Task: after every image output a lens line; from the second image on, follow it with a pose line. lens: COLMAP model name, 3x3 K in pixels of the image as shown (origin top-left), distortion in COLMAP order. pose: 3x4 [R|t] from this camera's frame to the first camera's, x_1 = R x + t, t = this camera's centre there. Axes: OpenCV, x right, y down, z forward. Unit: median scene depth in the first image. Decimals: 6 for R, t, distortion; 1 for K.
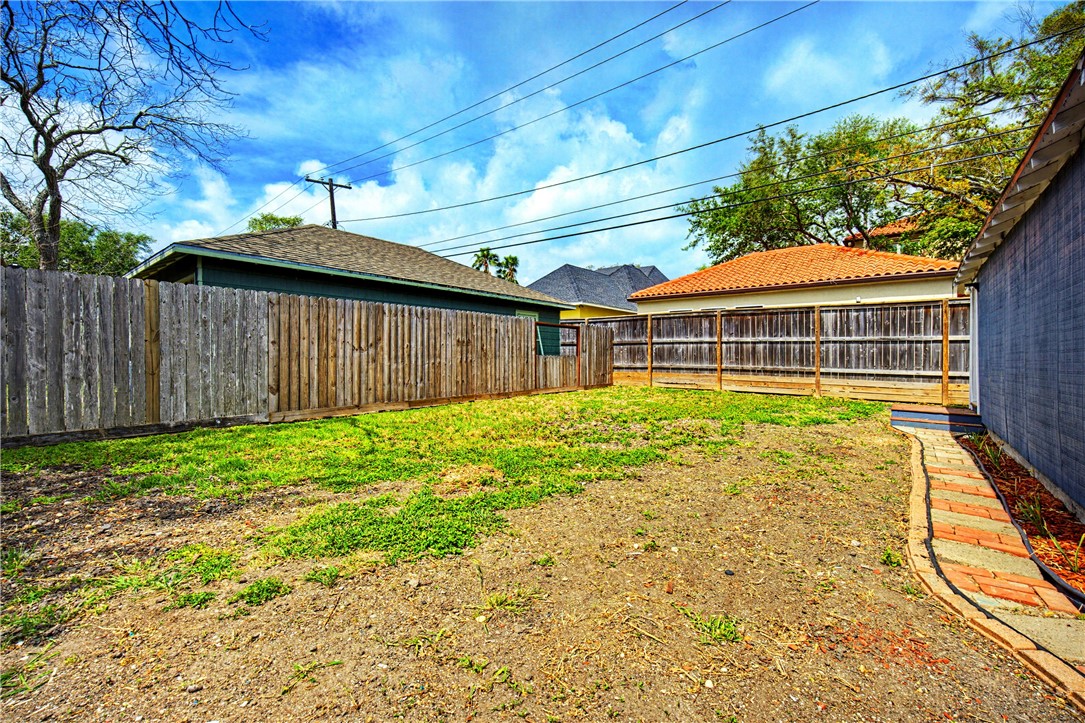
lens RADIAL K [[452.6, 0, 539.0], [0, 452.6, 362.3], [0, 0, 1]] dist [-0.000392, -0.000587]
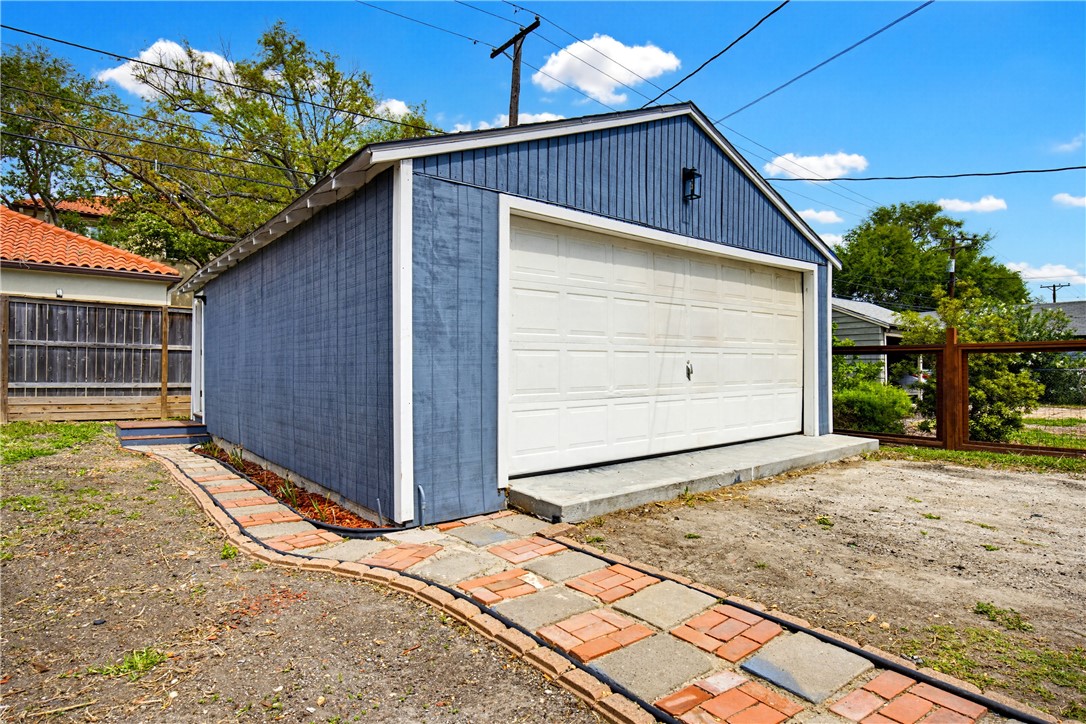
lens RADIAL K [[589.3, 0, 540.2], [0, 589.3, 365.7], [0, 0, 1]] dist [-0.000494, -0.000051]
pose [[0.208264, 0.004700, 0.978061, -0.156713], [0.005734, 0.999965, -0.006027, -0.004259], [-0.978056, 0.006863, 0.208230, -0.018989]]
